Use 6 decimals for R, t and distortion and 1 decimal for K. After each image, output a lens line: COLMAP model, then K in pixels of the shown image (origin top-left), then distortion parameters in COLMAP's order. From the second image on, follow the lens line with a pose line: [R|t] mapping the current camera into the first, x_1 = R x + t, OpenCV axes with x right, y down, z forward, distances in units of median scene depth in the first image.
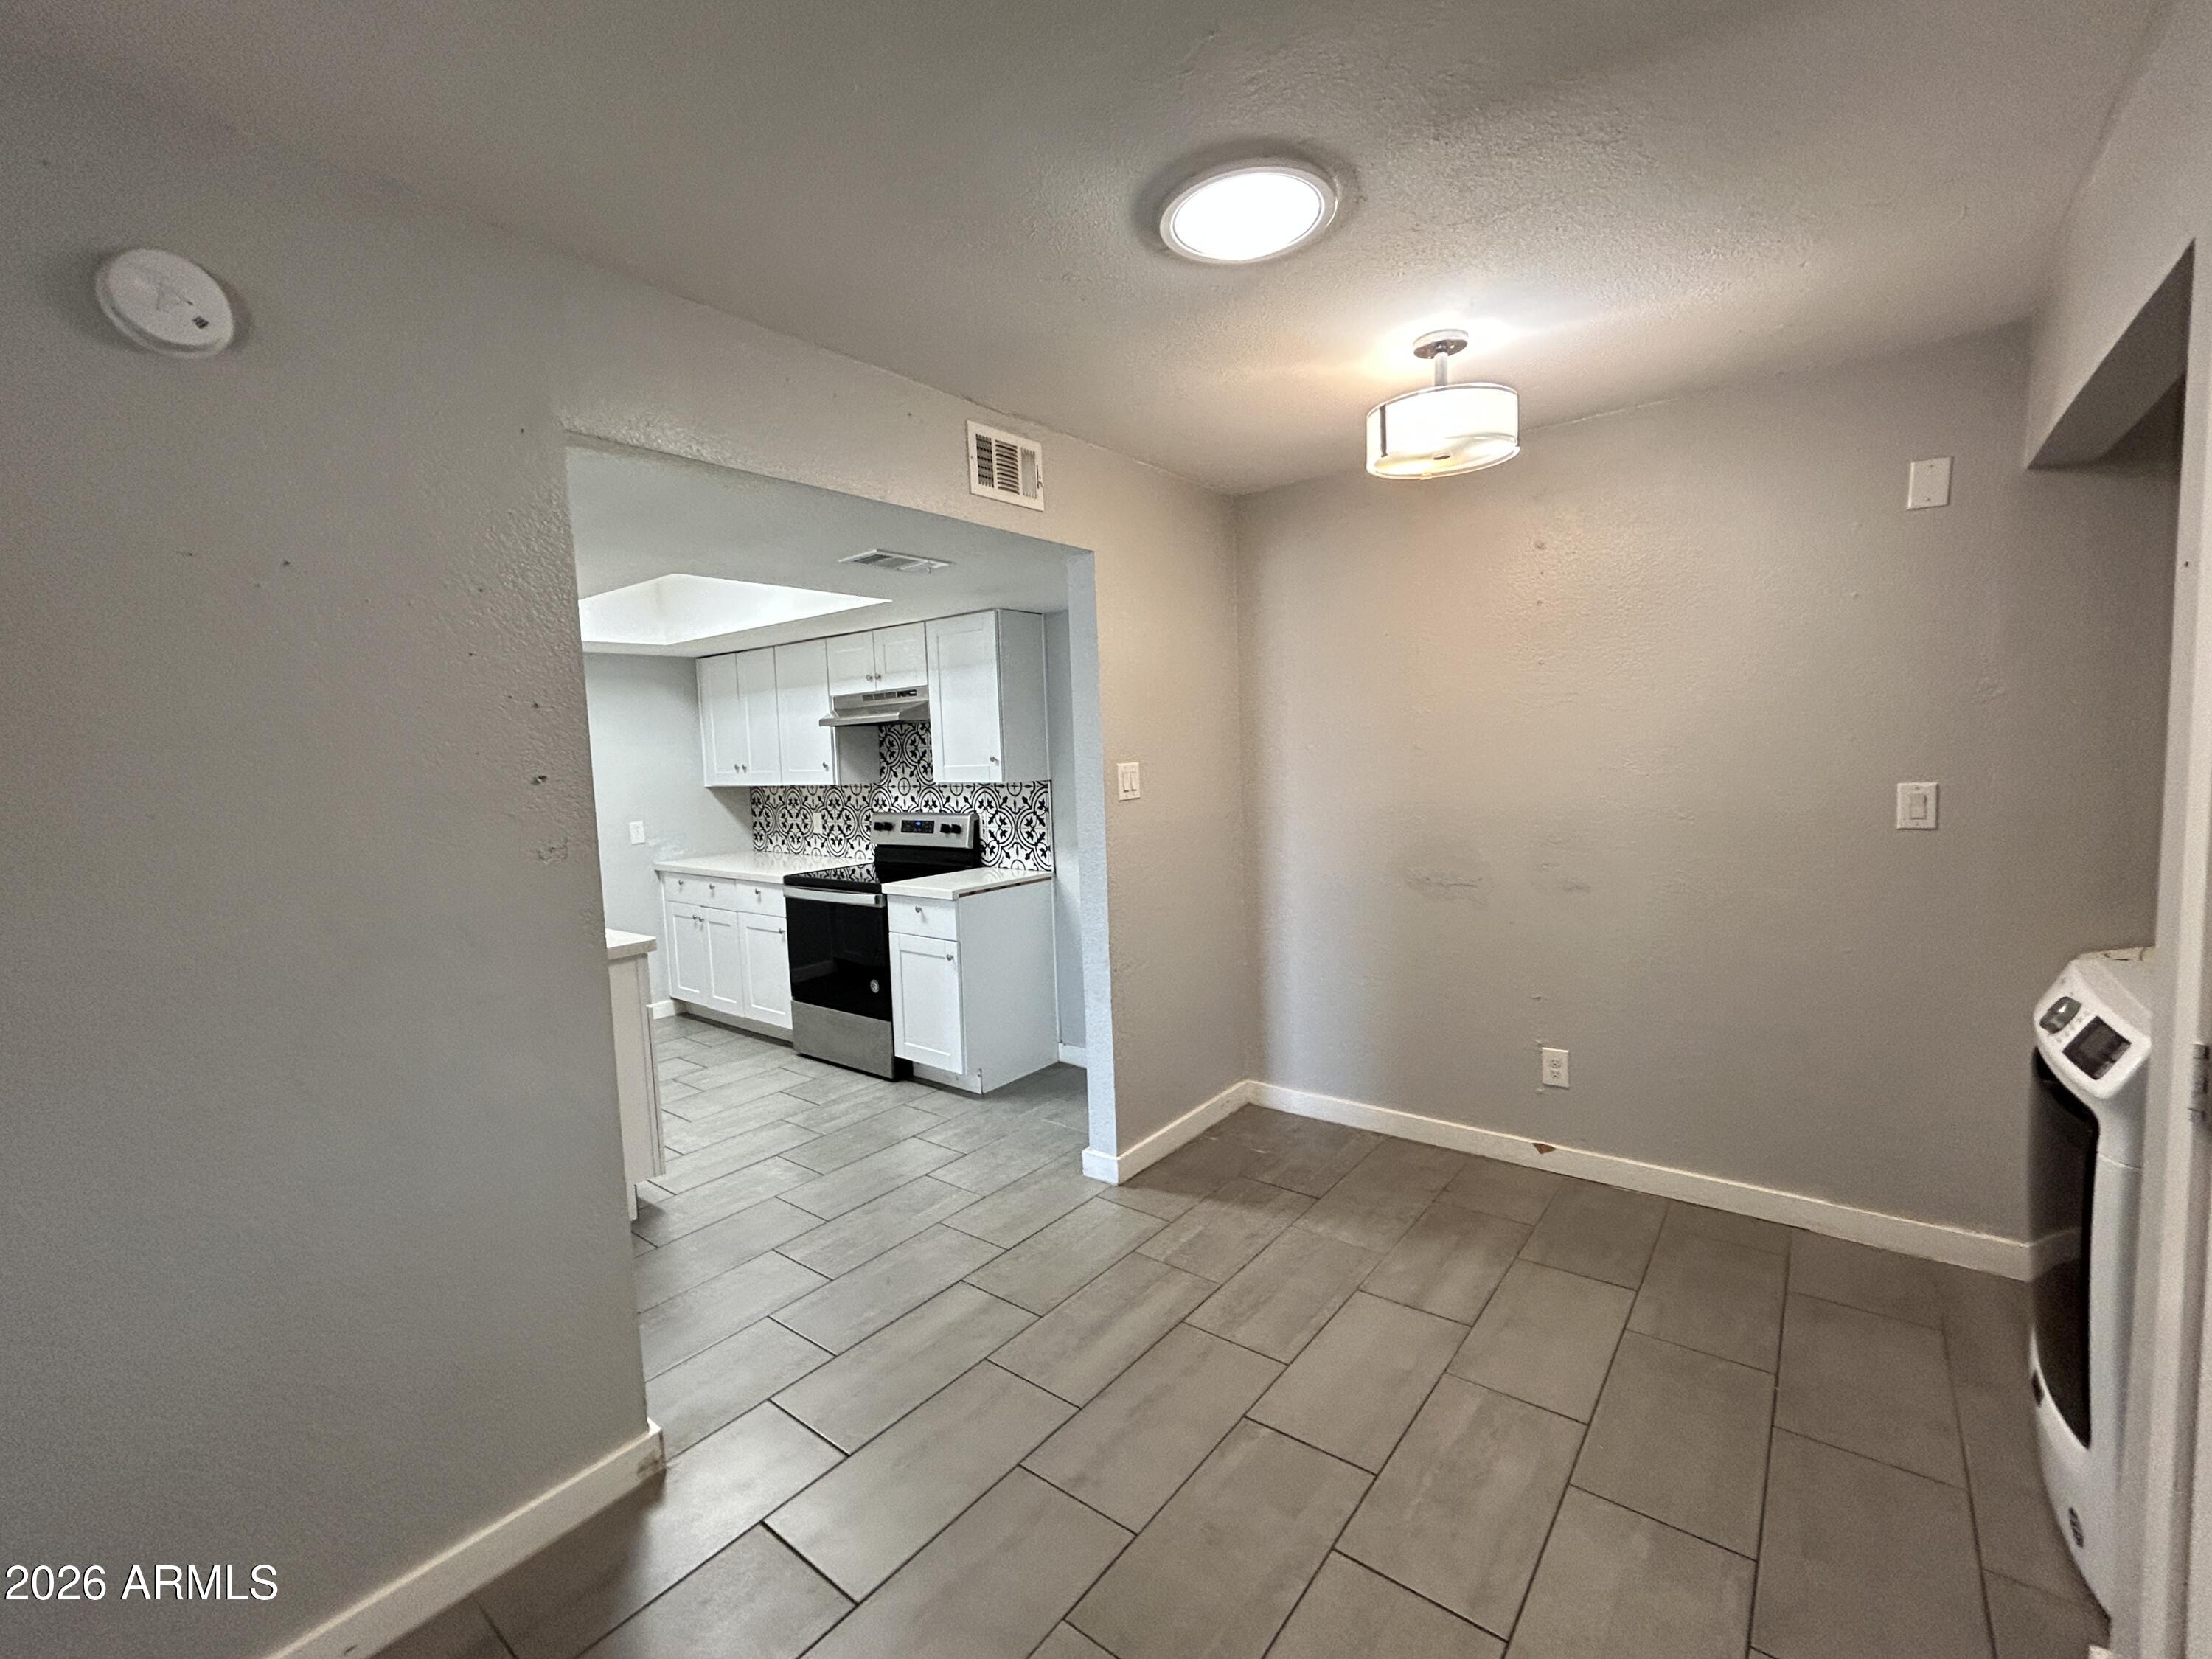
lens RADIAL K [[900.1, 0, 1109.2], [0, 900.1, 826.1], [0, 0, 1]] dist [-0.002935, 0.000325]
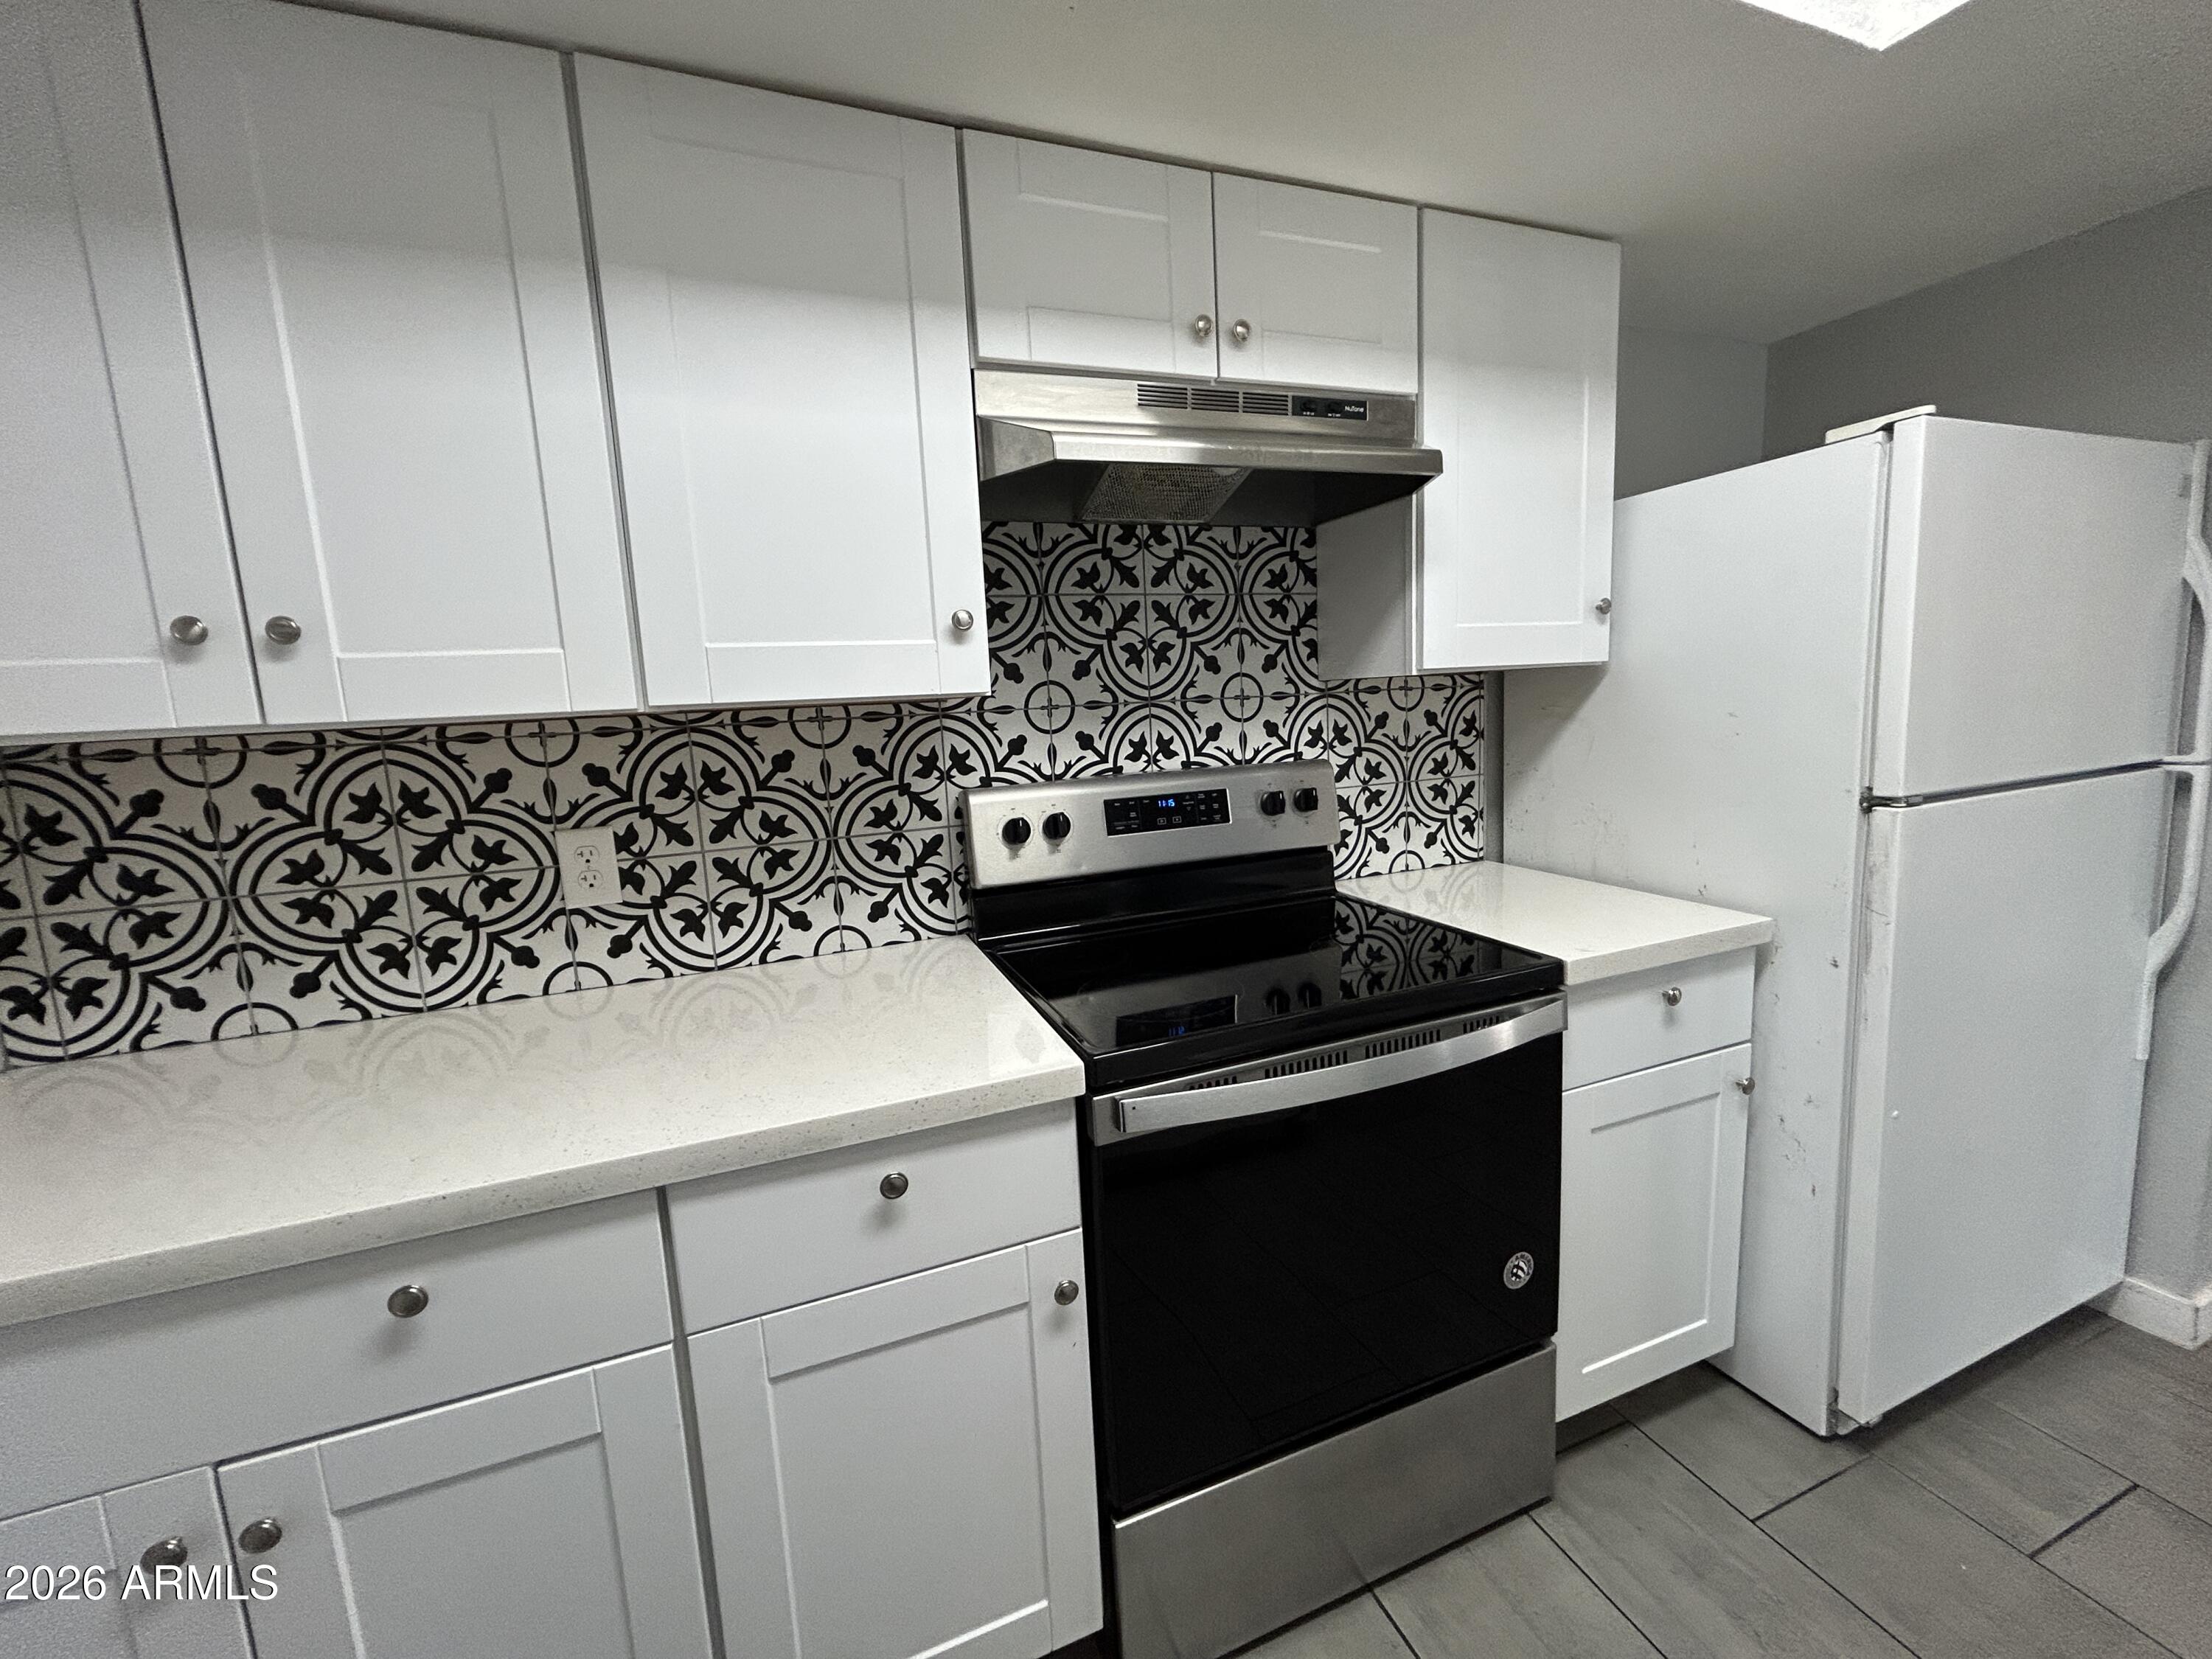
lens RADIAL K [[900.1, 0, 1109.2], [0, 900.1, 826.1], [0, 0, 1]] dist [-0.002935, 0.000325]
pose [[0.525725, -0.114505, 0.842913, -0.525473], [0.101771, 0.992248, 0.071316, -0.021566], [-0.844545, 0.048292, 0.533303, 0.821782]]
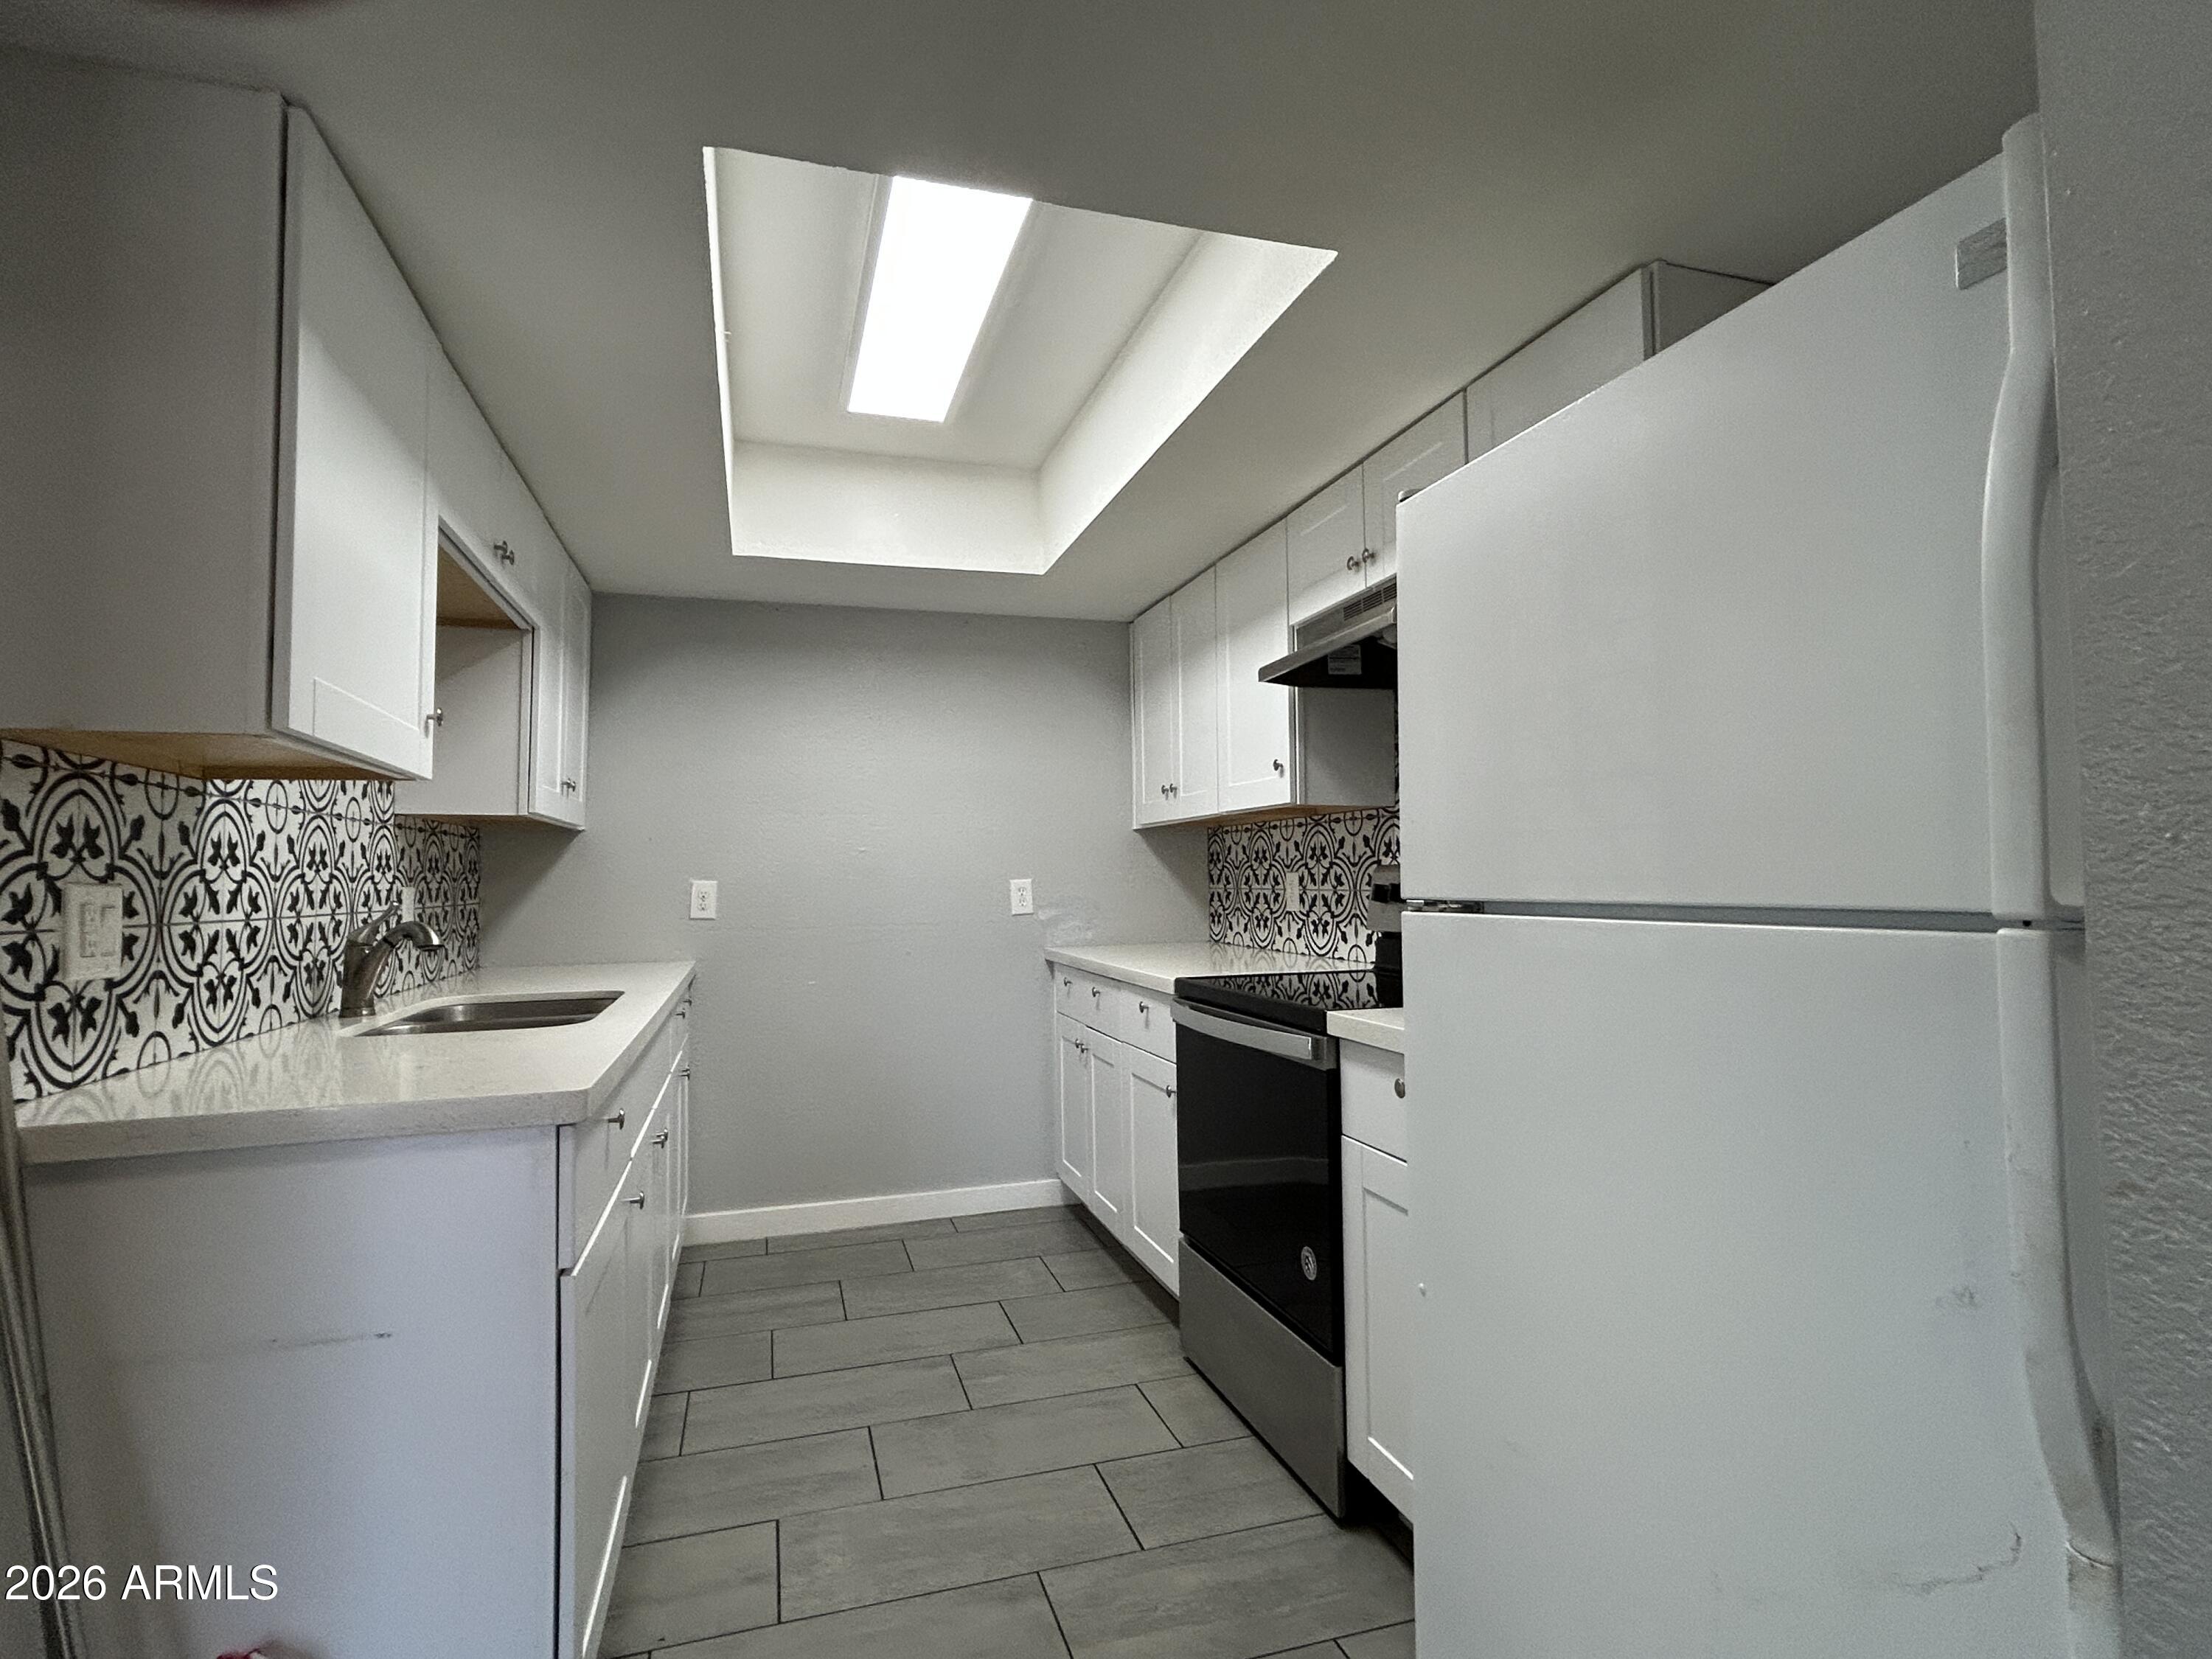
lens RADIAL K [[1085.7, 0, 1106.0], [0, 1085.7, 829.5], [0, 0, 1]] dist [0.001543, -0.000048]
pose [[0.813397, -0.004670, -0.581690, -0.041890], [-0.059589, 0.994038, -0.091306, 0.028612], [0.578649, 0.108931, 0.808270, 0.459087]]
